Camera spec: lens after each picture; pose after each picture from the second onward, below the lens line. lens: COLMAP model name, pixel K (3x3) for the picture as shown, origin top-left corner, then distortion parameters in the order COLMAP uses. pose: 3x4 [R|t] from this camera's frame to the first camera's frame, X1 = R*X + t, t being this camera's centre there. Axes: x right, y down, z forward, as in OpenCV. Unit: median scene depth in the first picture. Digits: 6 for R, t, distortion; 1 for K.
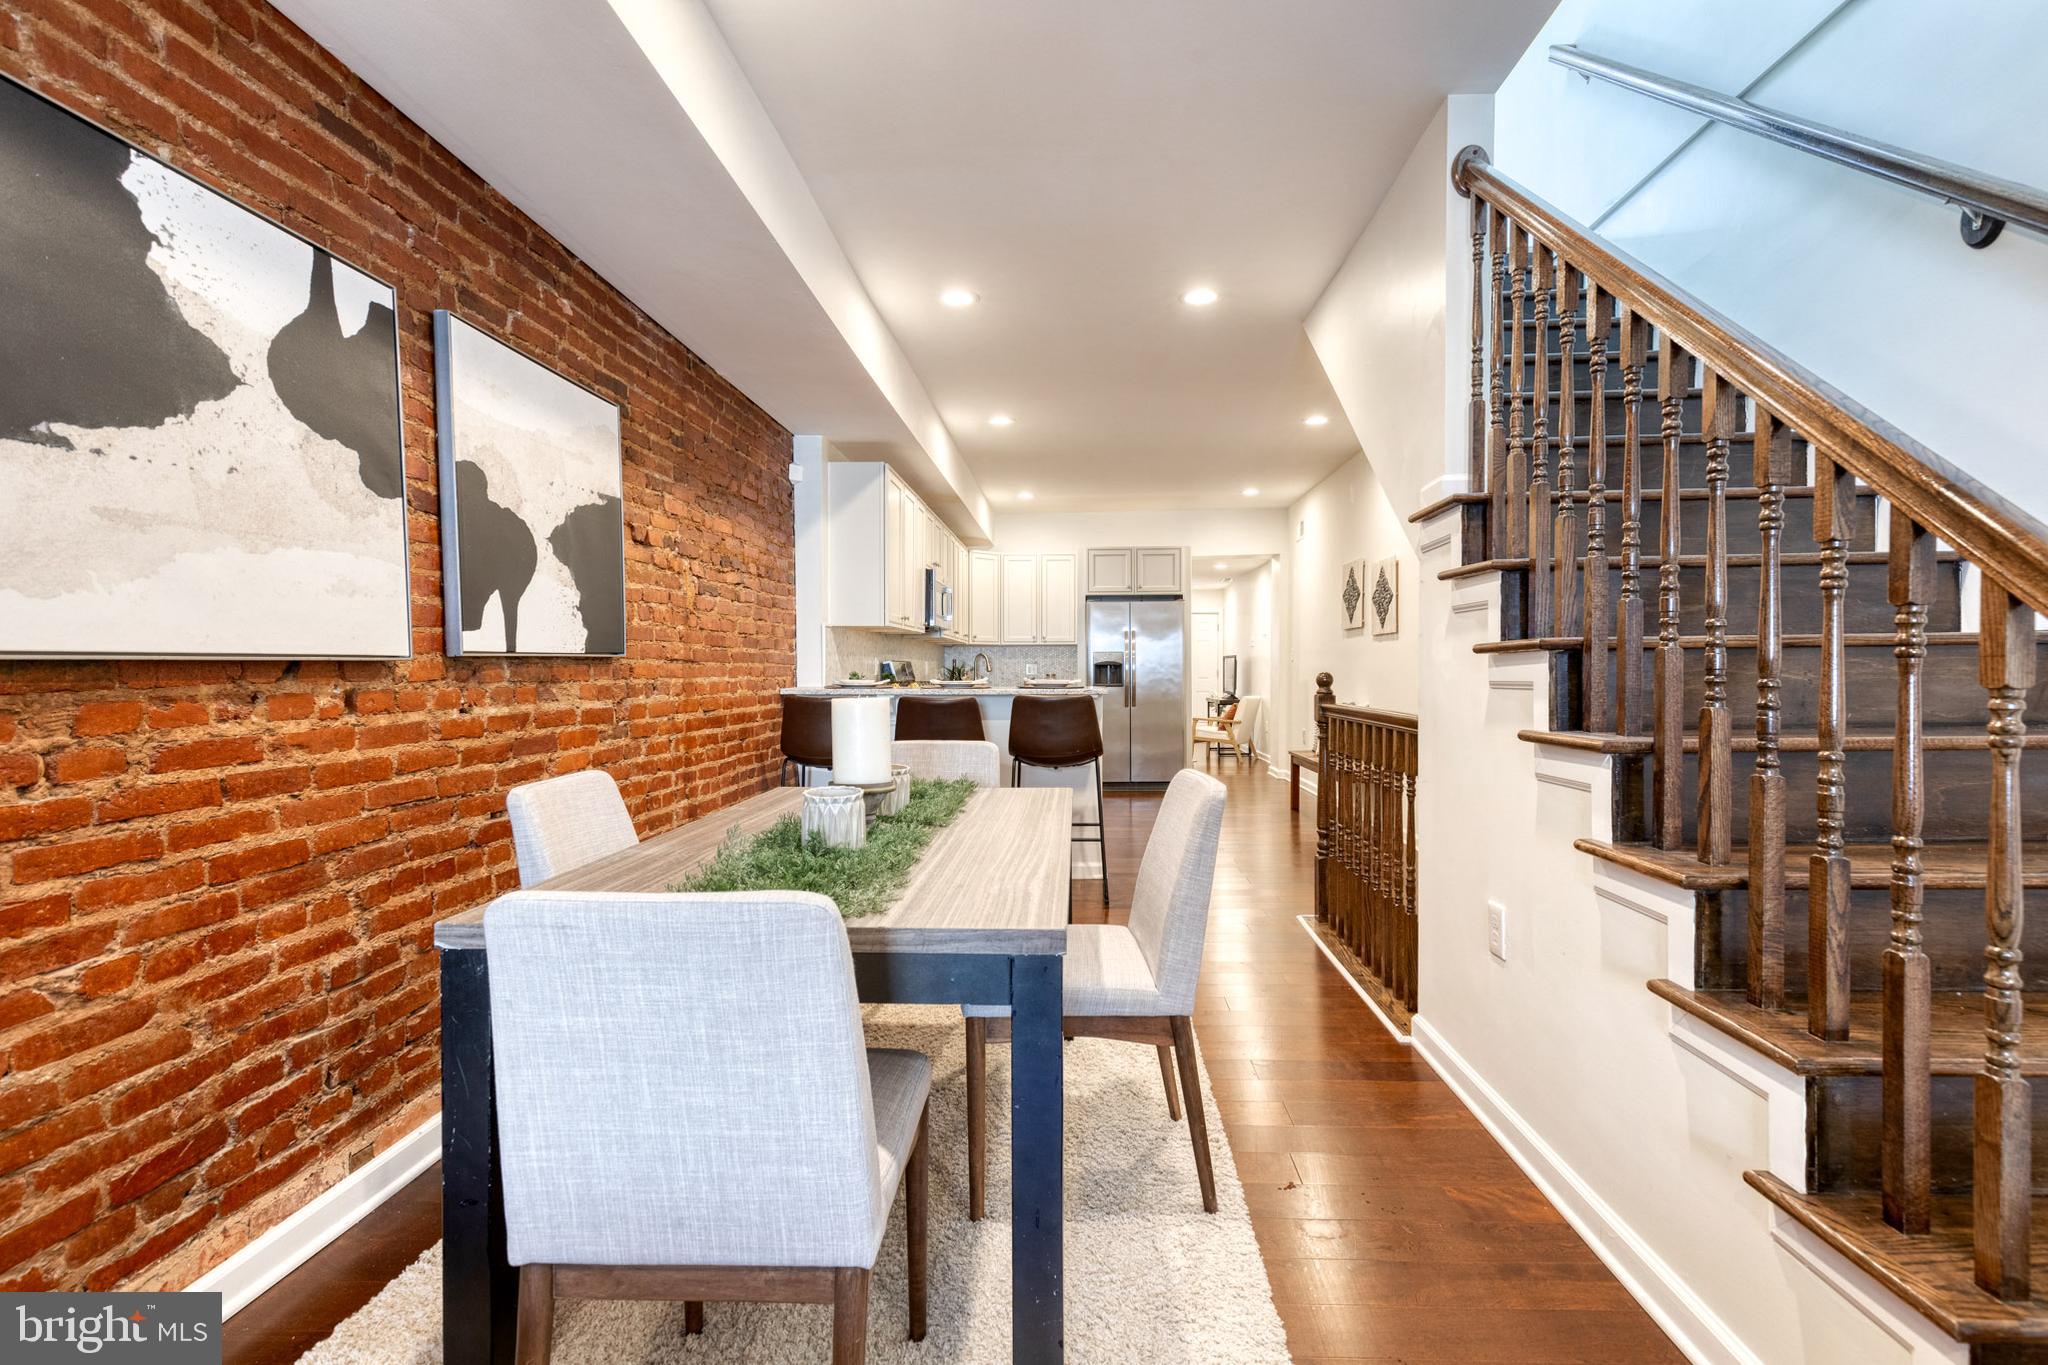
lens RADIAL K [[920.0, 0, 1044.8], [0, 920.0, 683.6], [0, 0, 1]] dist [0.003496, 0.000380]
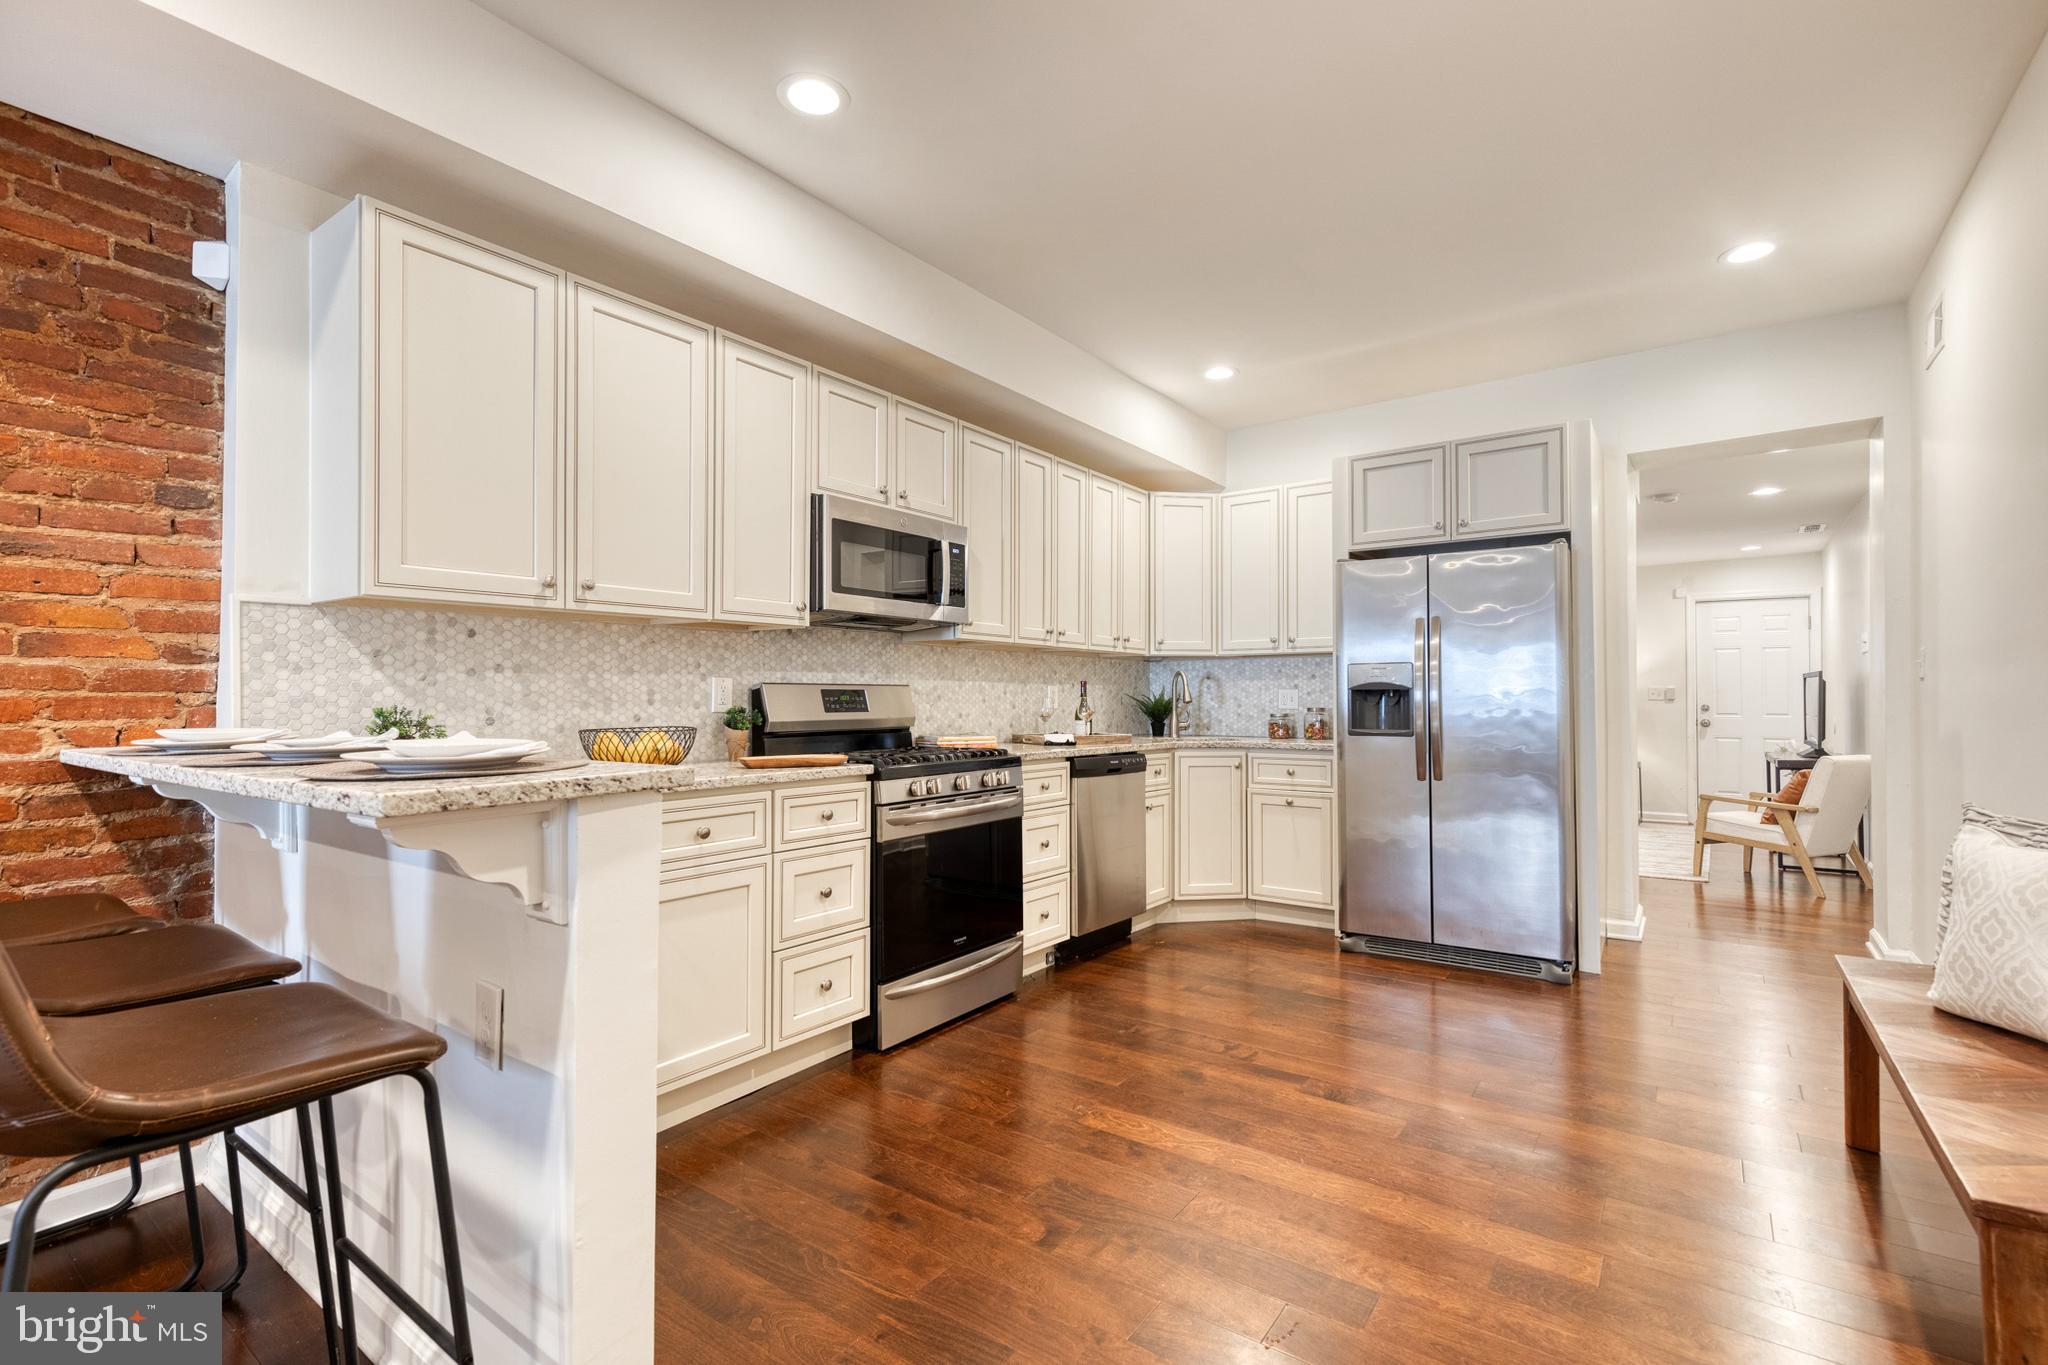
lens RADIAL K [[916.2, 0, 1041.6], [0, 916.2, 684.8], [0, 0, 1]] dist [0.005119, -0.000073]
pose [[0.836229, -0.009465, -0.548298, 0.683821], [-0.006619, 0.999604, -0.027351, -0.034336], [0.548340, 0.026501, 0.835836, 1.897102]]
